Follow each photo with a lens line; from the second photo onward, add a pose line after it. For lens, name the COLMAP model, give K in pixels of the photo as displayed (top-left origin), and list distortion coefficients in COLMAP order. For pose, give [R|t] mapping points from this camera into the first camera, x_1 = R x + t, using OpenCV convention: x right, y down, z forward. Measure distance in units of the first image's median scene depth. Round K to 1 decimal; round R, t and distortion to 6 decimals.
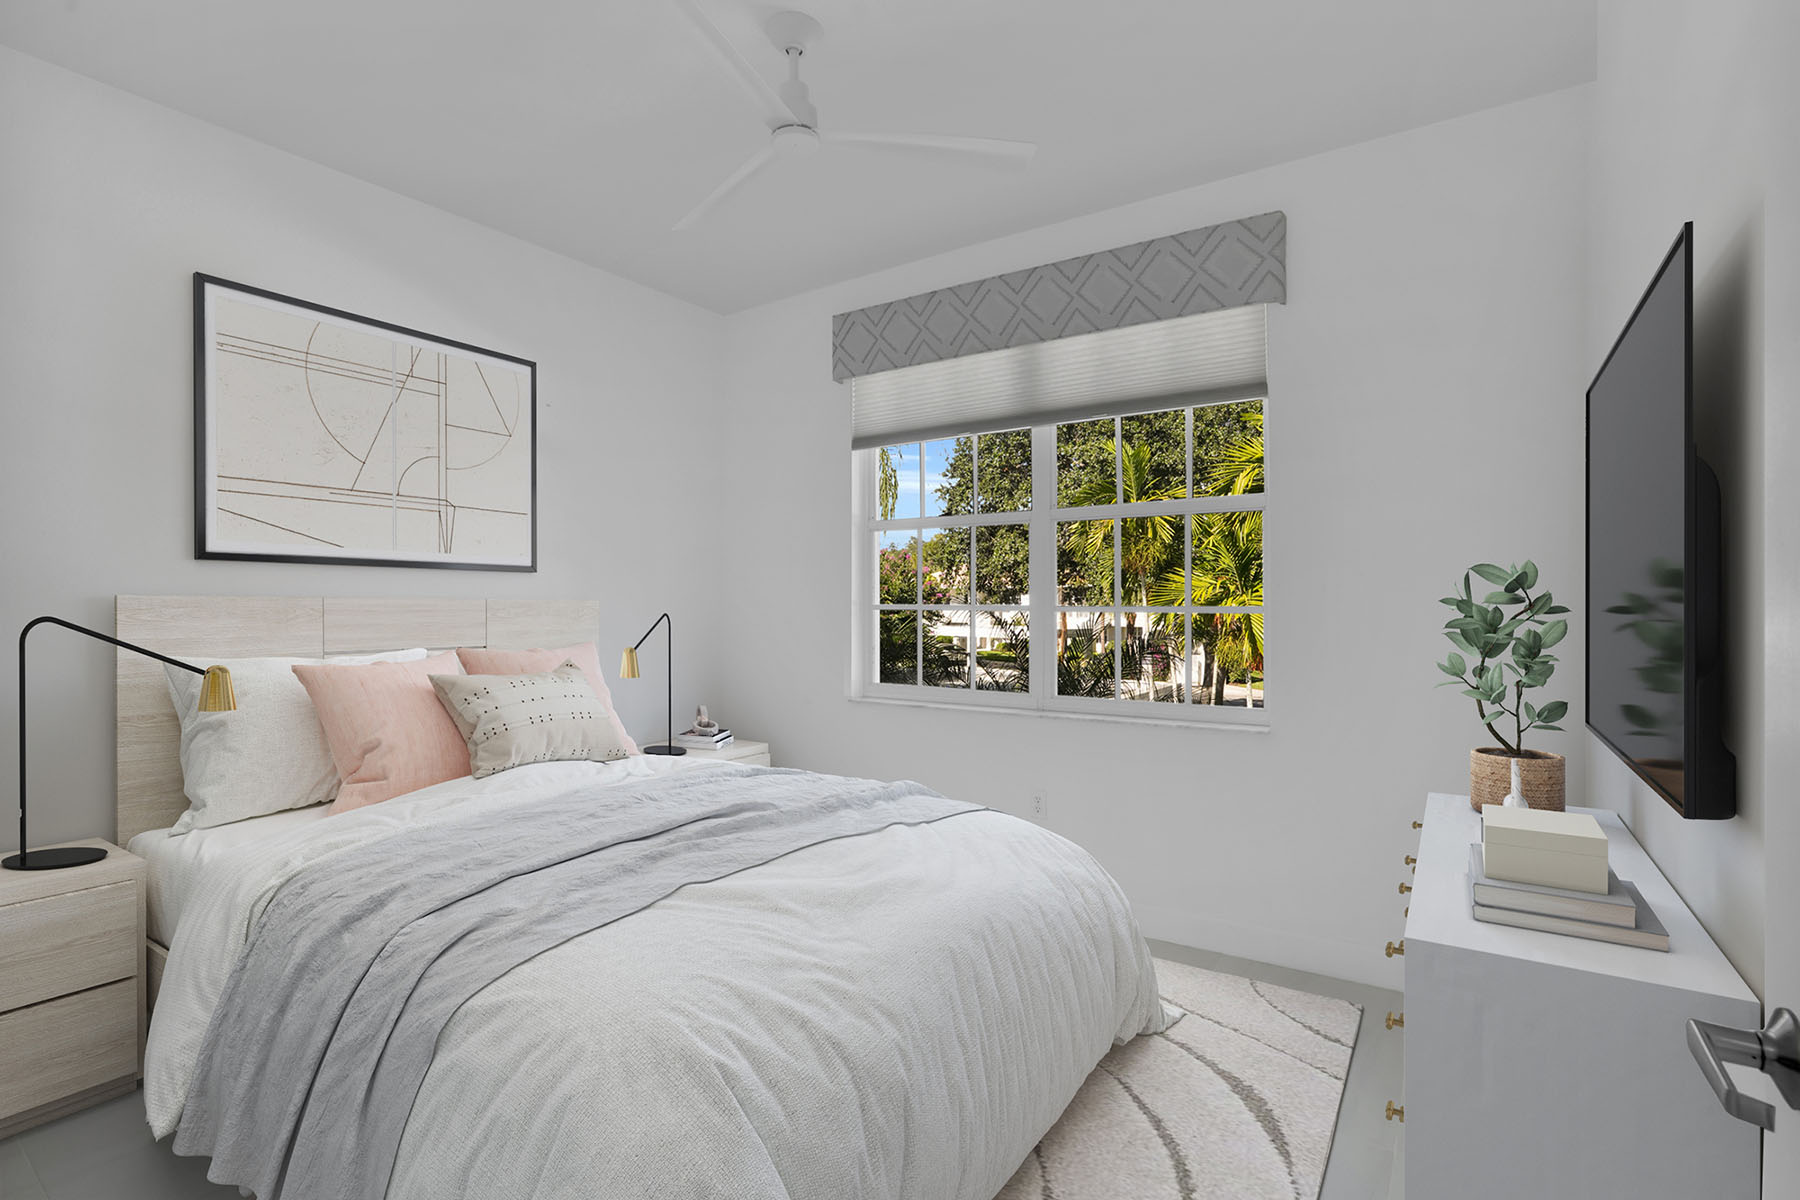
lens RADIAL K [[841.5, 0, 900.0], [0, 841.5, 600.0], [0, 0, 1]] dist [-0.055318, 0.000055]
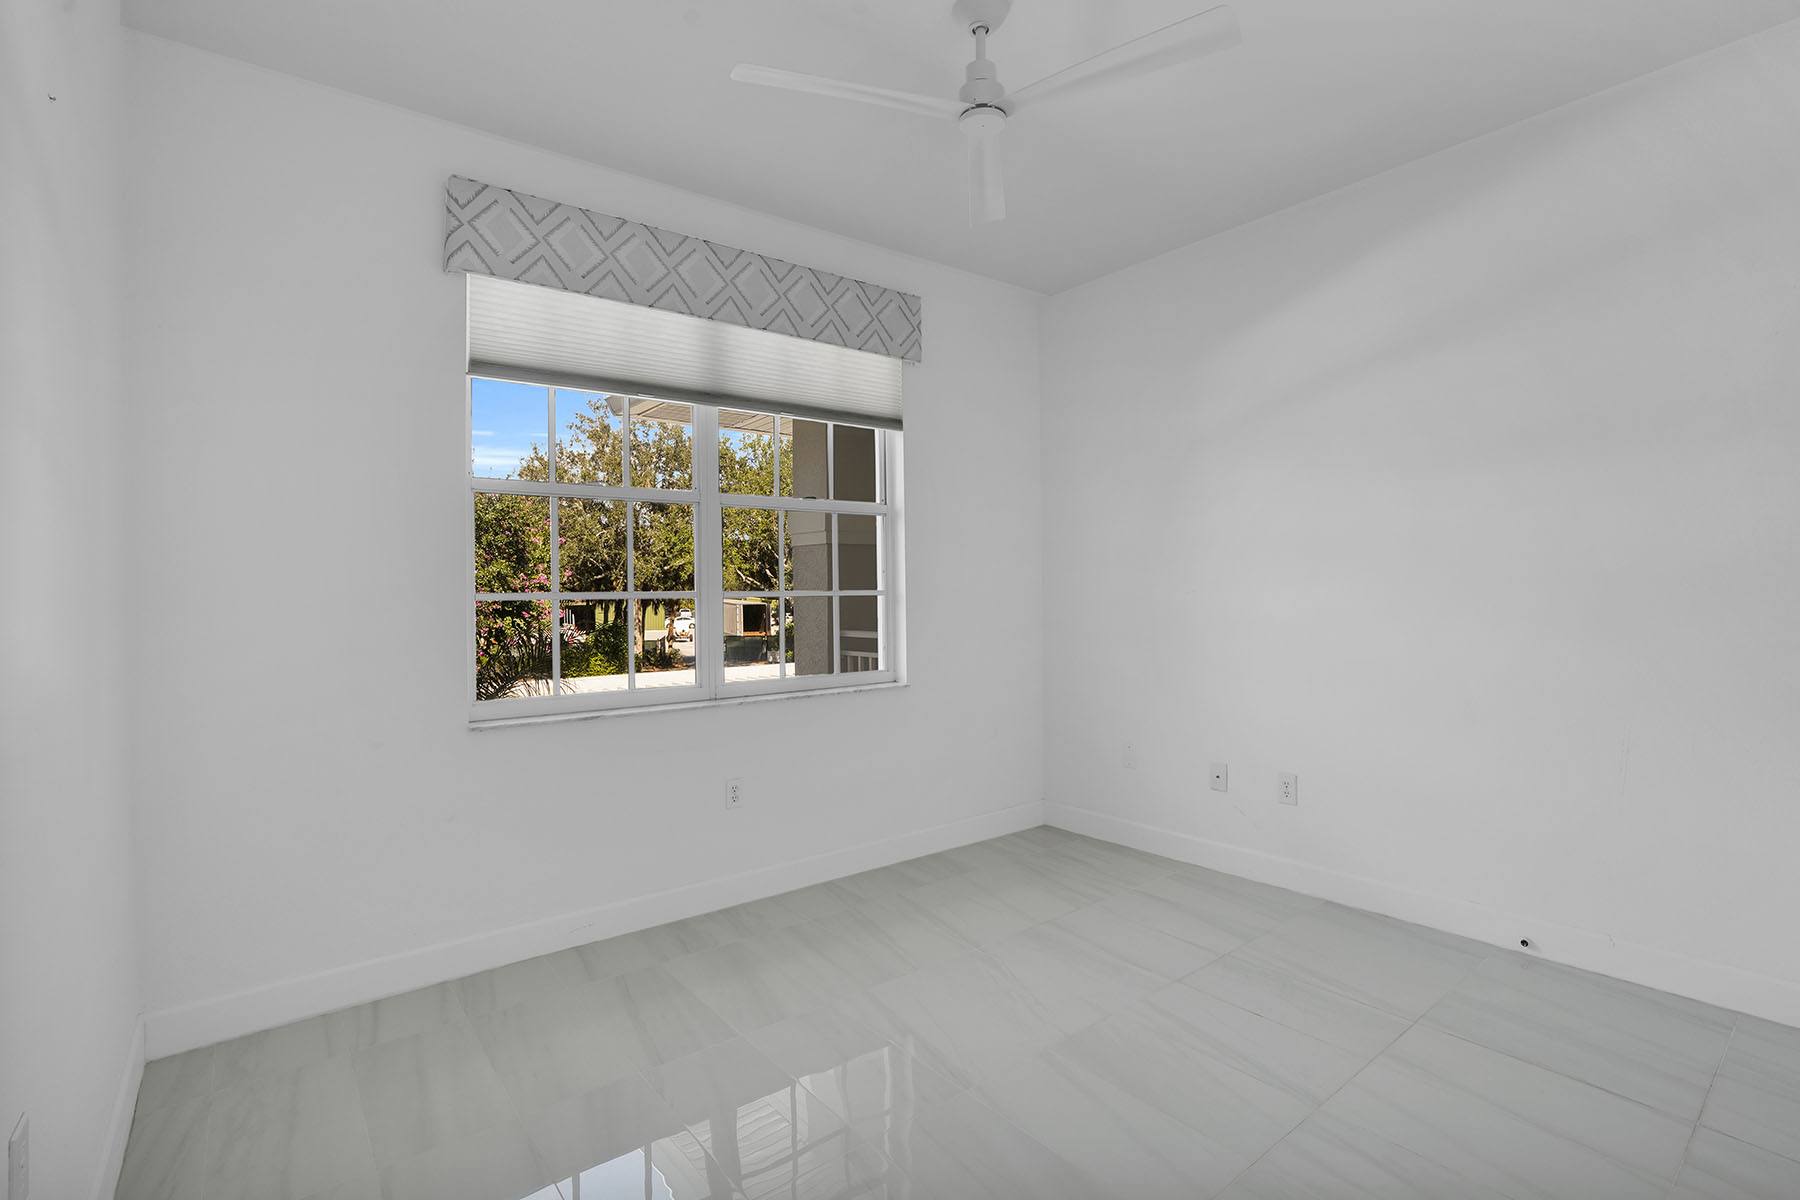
lens RADIAL K [[841.5, 0, 900.0], [0, 841.5, 600.0], [0, 0, 1]] dist [-0.055318, 0.000055]
pose [[0.303630, -0.018828, 0.952604, -0.728809], [-0.004299, 0.999767, 0.021130, -0.004360], [-0.952780, -0.010511, 0.303478, 0.516586]]
